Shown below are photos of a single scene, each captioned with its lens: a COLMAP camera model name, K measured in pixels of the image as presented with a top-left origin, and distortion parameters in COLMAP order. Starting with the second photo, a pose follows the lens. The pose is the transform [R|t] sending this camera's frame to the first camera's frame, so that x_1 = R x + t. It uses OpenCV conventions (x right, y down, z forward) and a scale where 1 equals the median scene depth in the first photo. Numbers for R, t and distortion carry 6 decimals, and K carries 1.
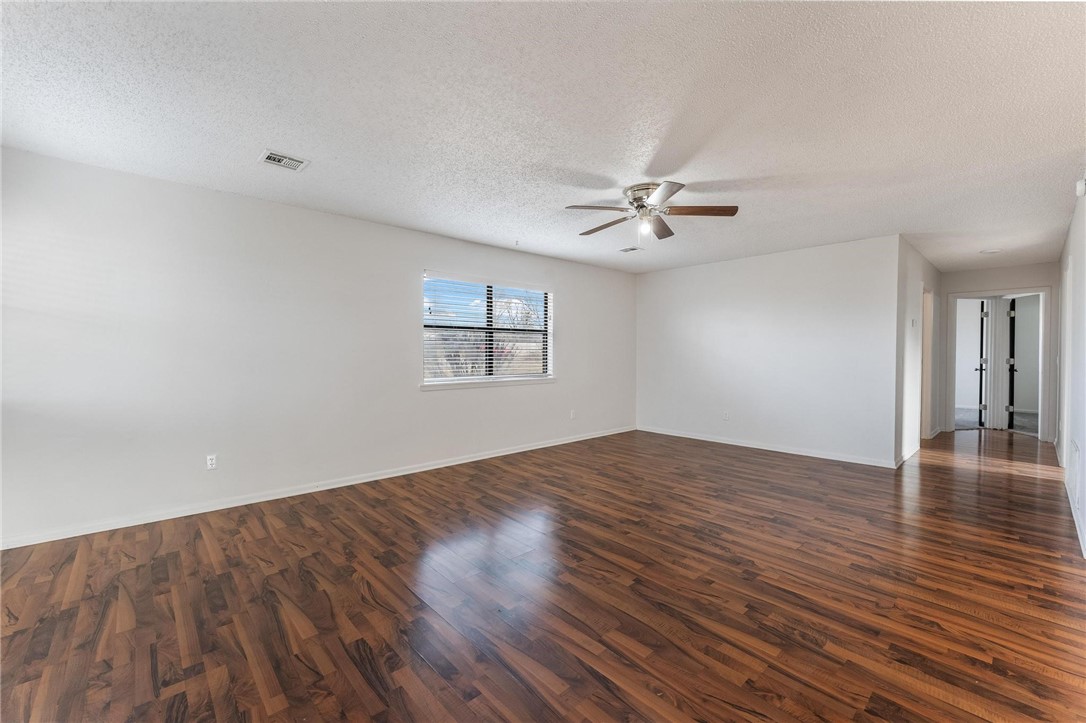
lens RADIAL K [[443.0, 0, 542.4], [0, 443.0, 357.8], [0, 0, 1]] dist [-0.000066, -0.000571]
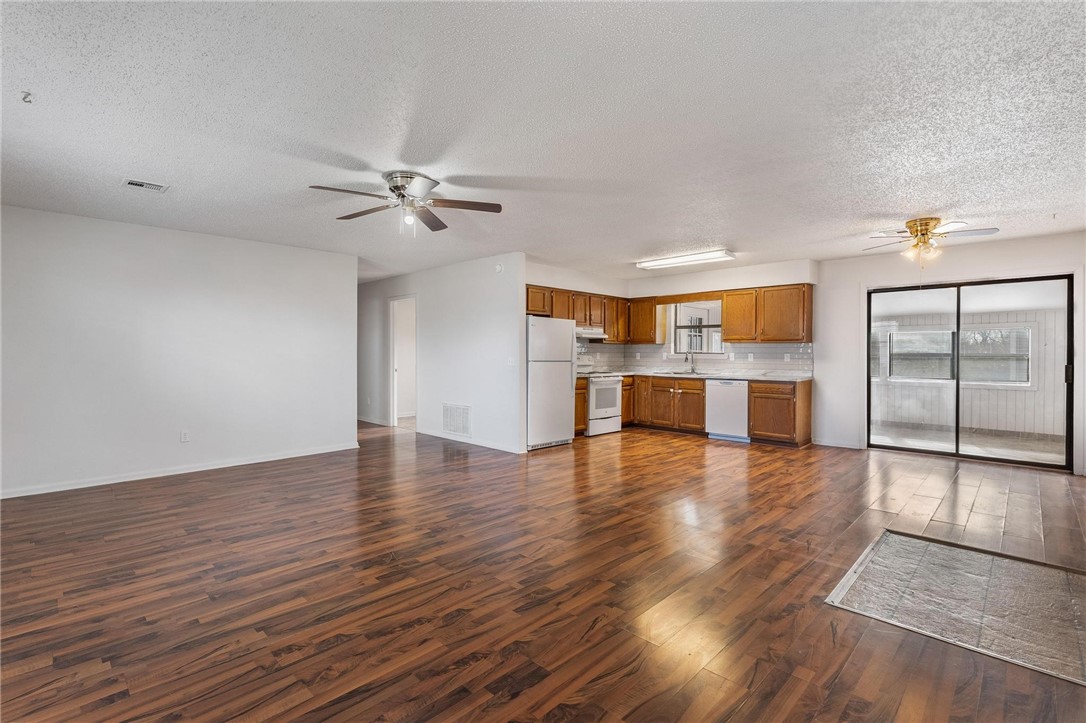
lens RADIAL K [[498.1, 0, 541.6], [0, 498.1, 356.5], [0, 0, 1]] dist [-0.002920, -0.000517]
pose [[-0.052224, -0.008588, 0.998598, -0.823373], [0.012017, 0.999885, 0.009228, -0.010412], [-0.998563, 0.012482, -0.052115, 0.782959]]
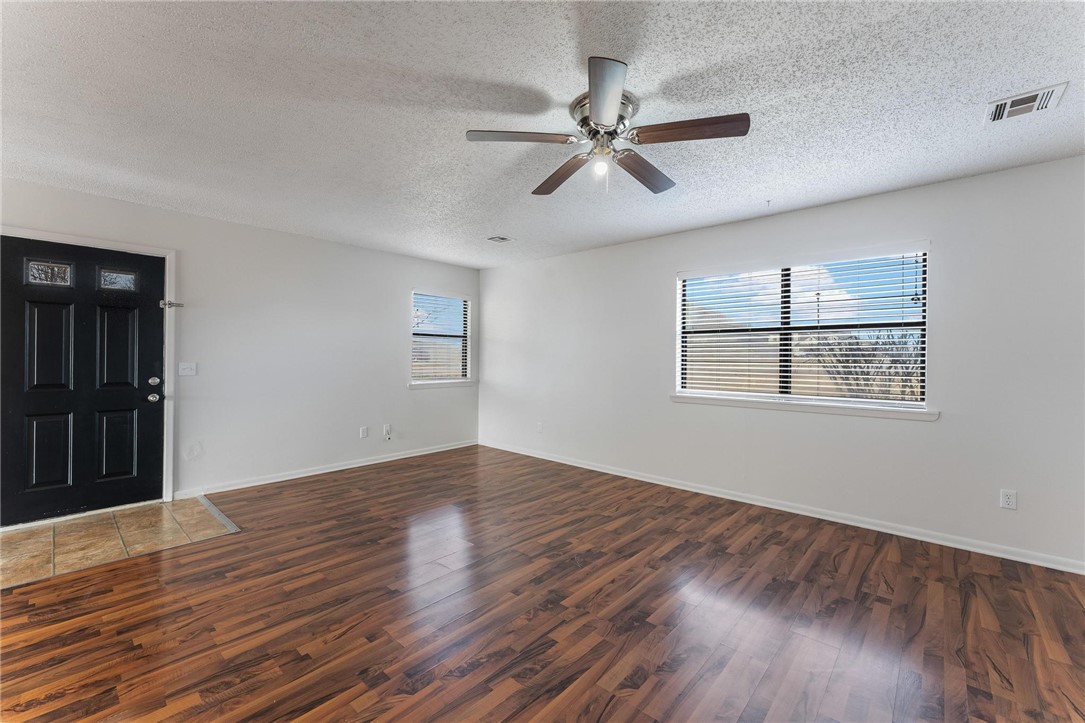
lens RADIAL K [[442.6, 0, 546.1], [0, 442.6, 356.6], [0, 0, 1]] dist [-0.000066, -0.000571]
pose [[0.107419, -0.004746, -0.994203, 0.862565], [-0.022653, 0.999717, -0.007220, -0.009181], [0.993956, 0.023297, 0.107281, 0.859732]]
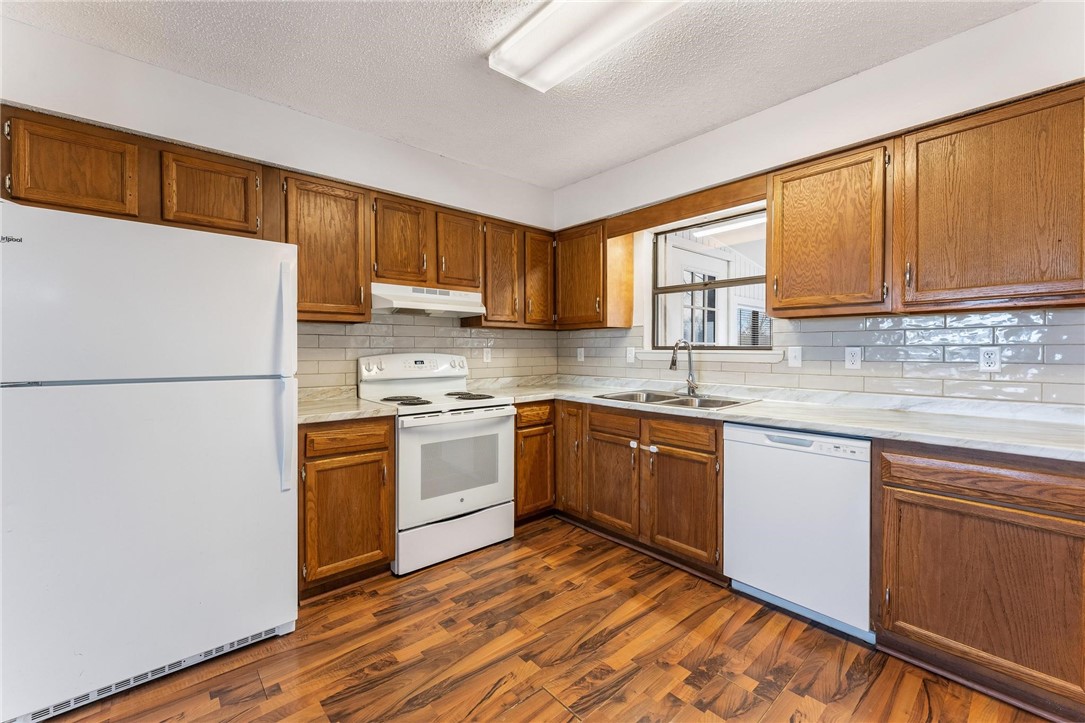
lens RADIAL K [[442.6, 0, 542.3], [0, 442.6, 359.2], [0, 0, 1]] dist [-0.000066, -0.000571]
pose [[0.019397, -0.021702, 0.999576, 0.593593], [0.018983, 0.999592, 0.021334, 0.002378], [-0.999632, 0.018561, 0.019801, 0.231034]]
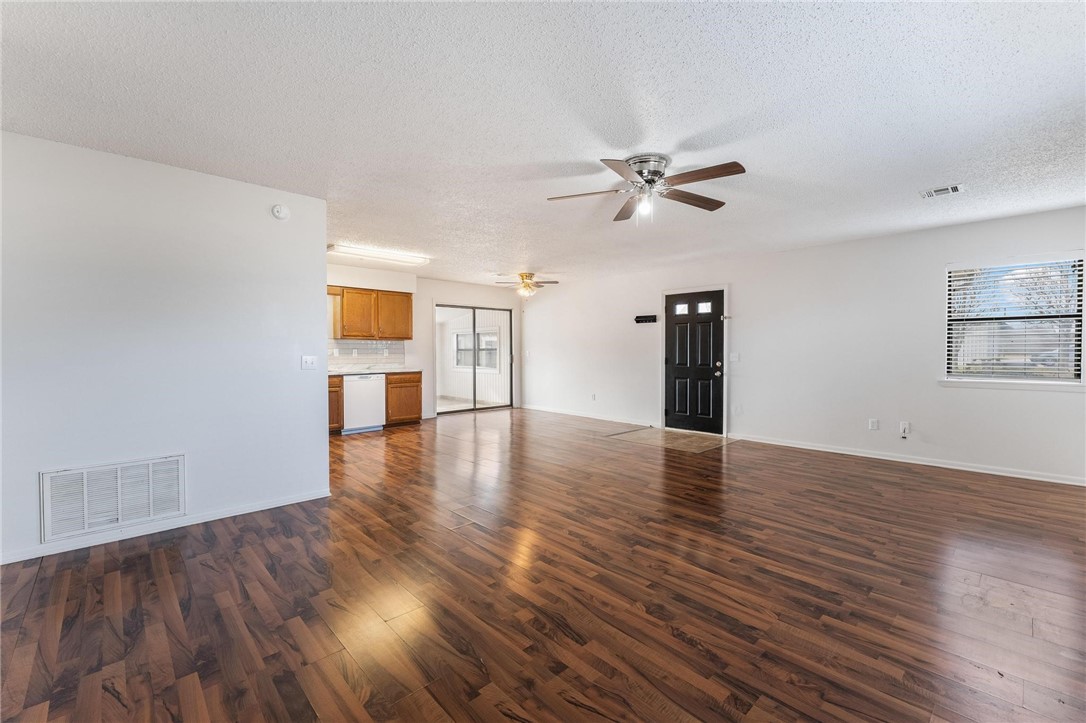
lens RADIAL K [[462.4, 0, 545.4], [0, 462.4, 355.5], [0, 0, 1]] dist [-0.000496, -0.000550]
pose [[-0.999672, -0.000024, -0.025610, 0.452161], [-0.000755, 0.999592, 0.028543, -0.024791], [0.025599, 0.028553, -0.999264, 1.920264]]
